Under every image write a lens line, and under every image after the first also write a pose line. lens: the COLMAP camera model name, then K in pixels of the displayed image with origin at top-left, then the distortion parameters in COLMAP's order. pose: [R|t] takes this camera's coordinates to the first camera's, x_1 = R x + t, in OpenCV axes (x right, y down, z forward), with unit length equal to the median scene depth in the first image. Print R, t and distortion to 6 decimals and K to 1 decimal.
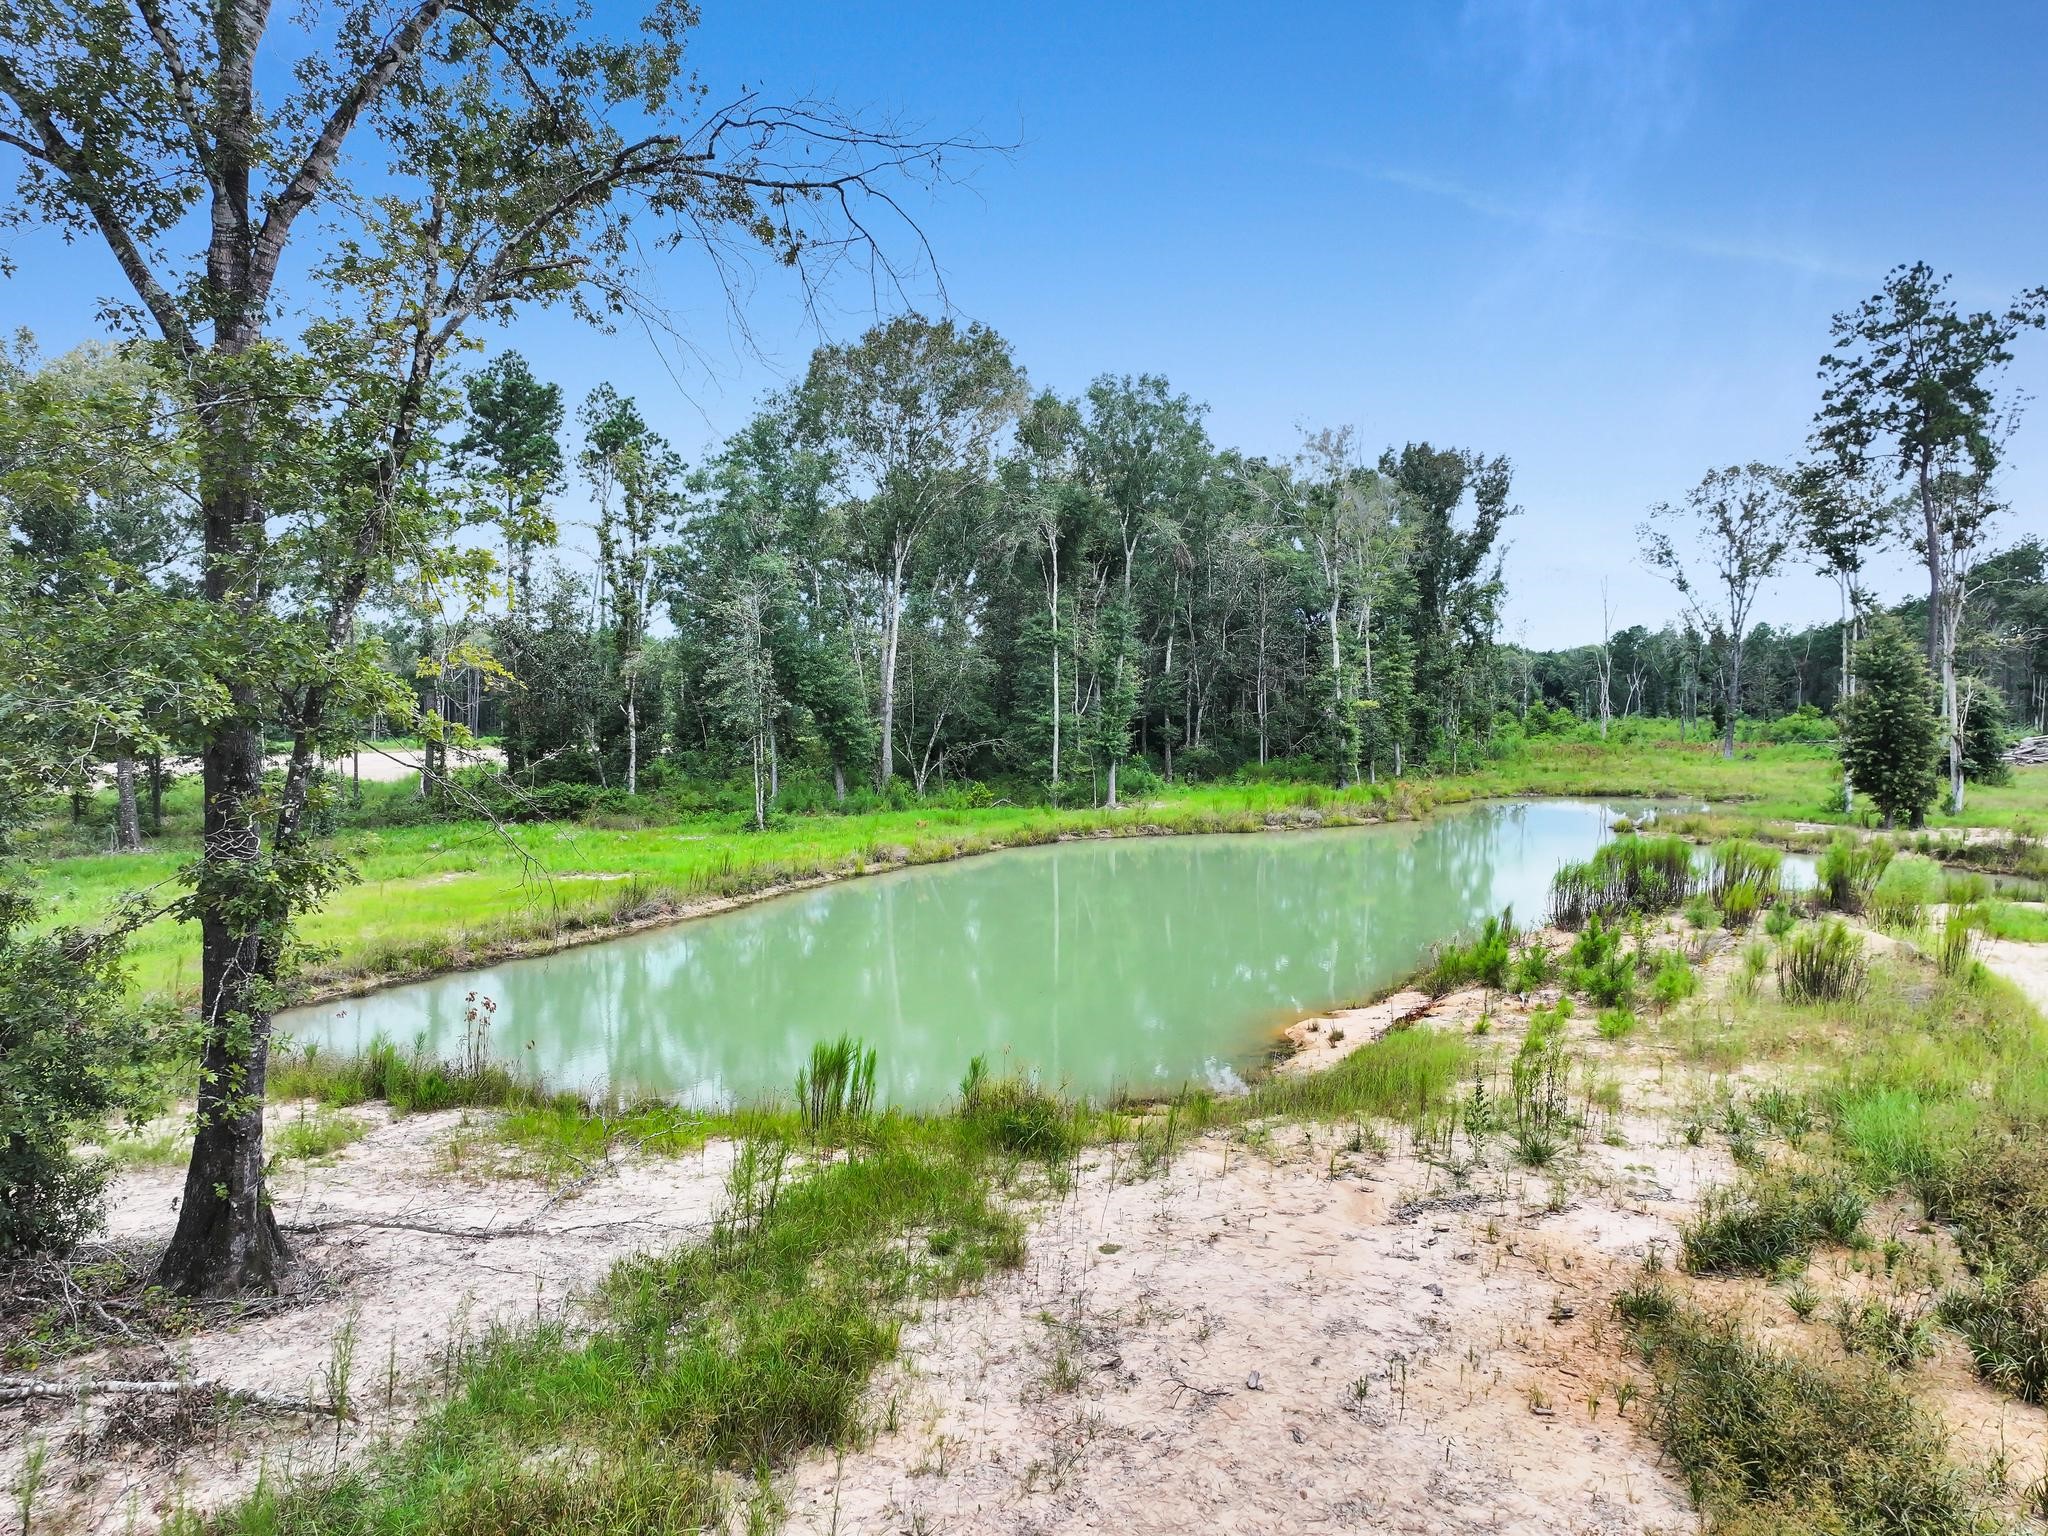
lens RADIAL K [[1448.2, 0, 1023.5], [0, 1448.2, 759.6], [0, 0, 1]] dist [-0.011339, 0.032019]
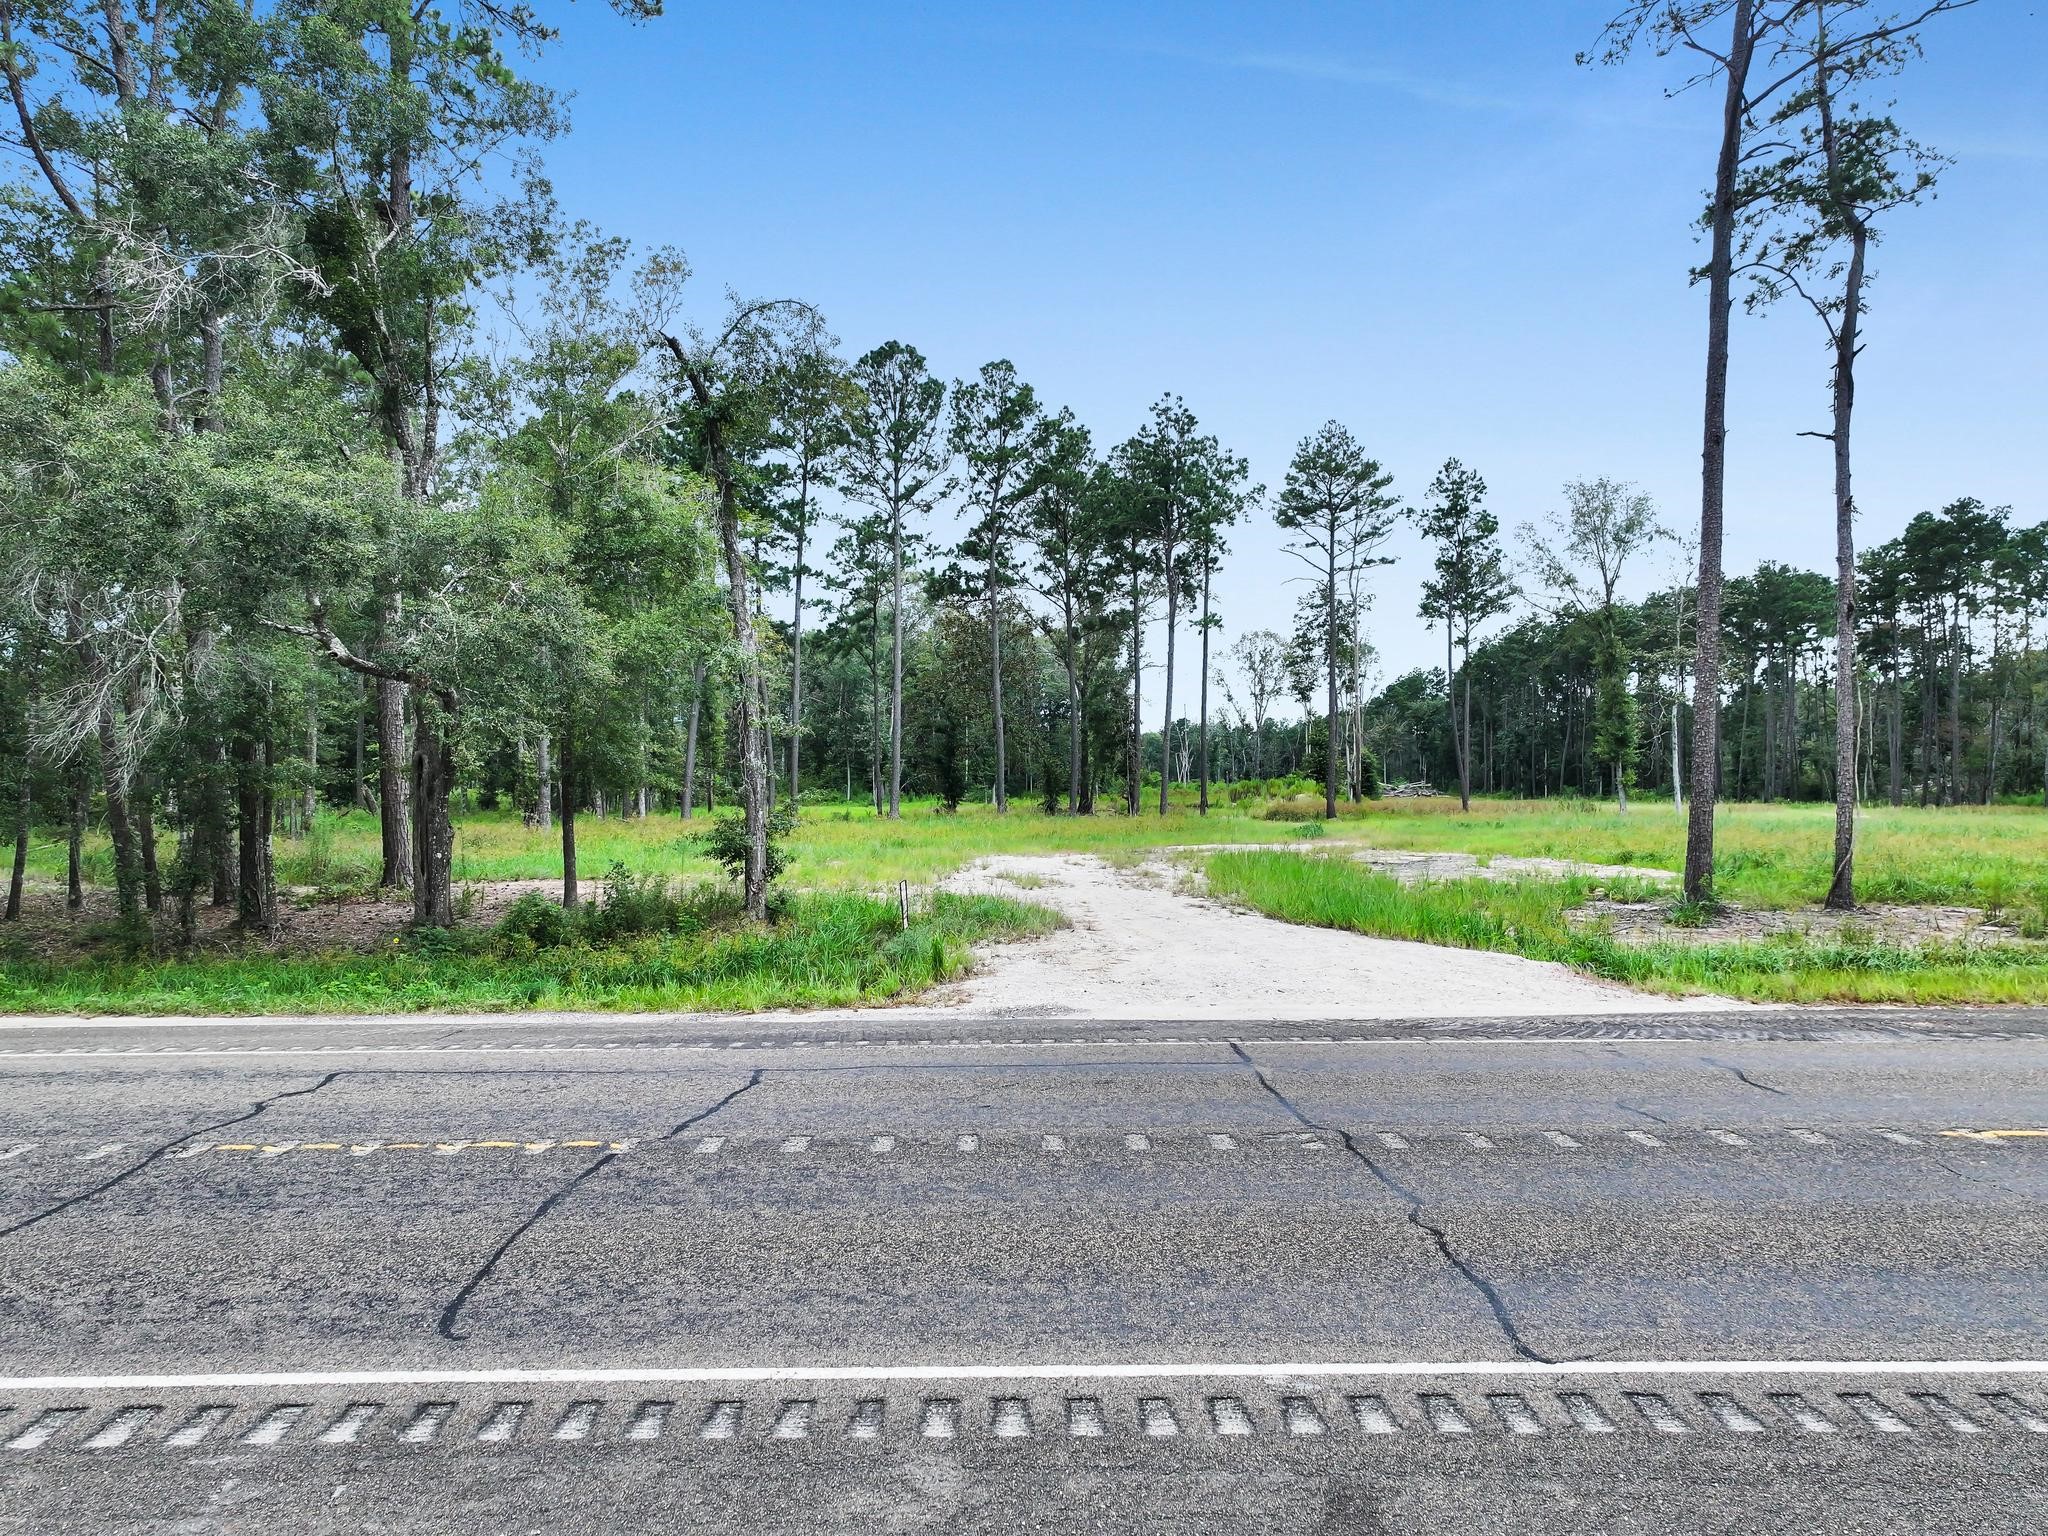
lens RADIAL K [[1448.2, 0, 1023.5], [0, 1448.2, 759.6], [0, 0, 1]] dist [-0.011339, 0.032019]
pose [[0.953846, 0.008338, 0.300181, -0.432425], [0.008907, 0.998389, -0.056035, 0.069339], [-0.300165, 0.056122, 0.952235, -0.824842]]
